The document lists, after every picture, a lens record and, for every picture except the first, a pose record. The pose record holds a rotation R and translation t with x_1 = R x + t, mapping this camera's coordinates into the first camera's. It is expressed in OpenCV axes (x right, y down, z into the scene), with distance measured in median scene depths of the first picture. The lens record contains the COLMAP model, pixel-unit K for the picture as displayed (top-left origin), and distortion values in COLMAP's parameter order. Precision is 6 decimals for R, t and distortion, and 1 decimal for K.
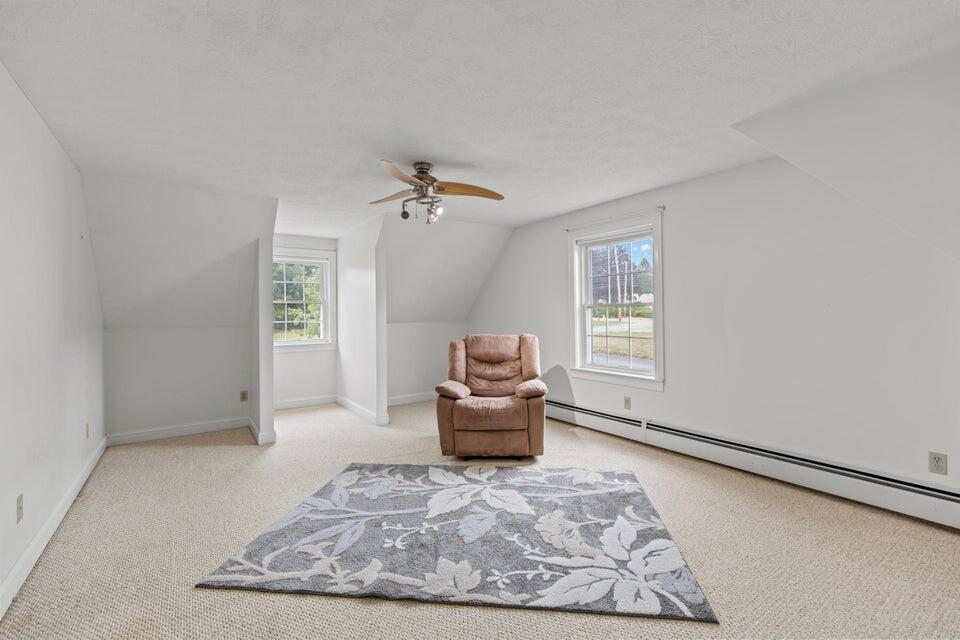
lens RADIAL K [[429.2, 0, 483.4], [0, 429.2, 310.4], [0, 0, 1]] dist [-0.000374, -0.000088]
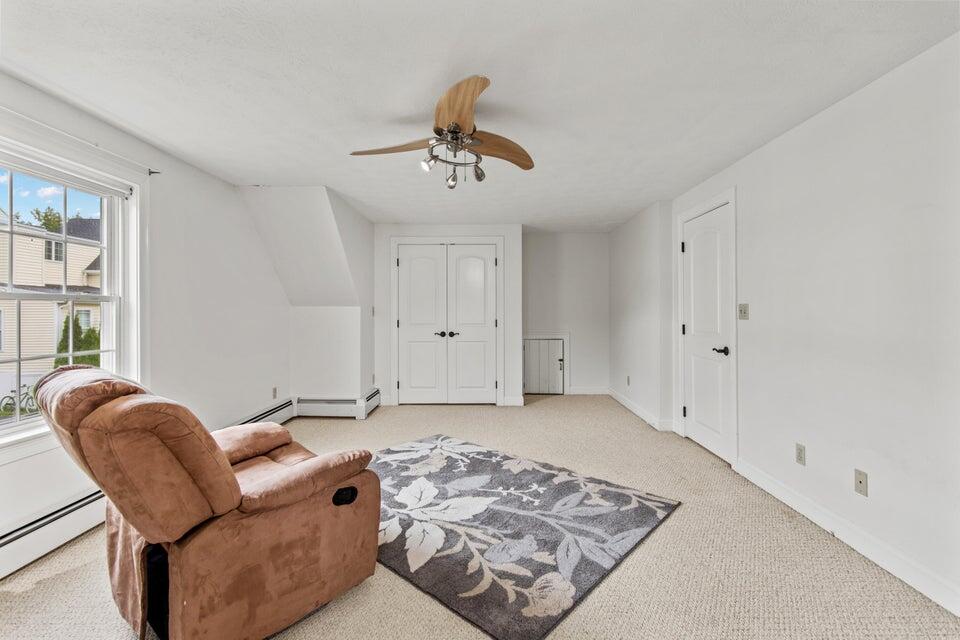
lens RADIAL K [[429.2, 0, 483.4], [0, 429.2, 310.4], [0, 0, 1]] dist [-0.000374, -0.000088]
pose [[-0.818373, 0.015631, 0.574475, -0.716223], [0.009099, 0.999857, -0.014243, 0.025062], [-0.574616, -0.006429, -0.818398, 1.875337]]
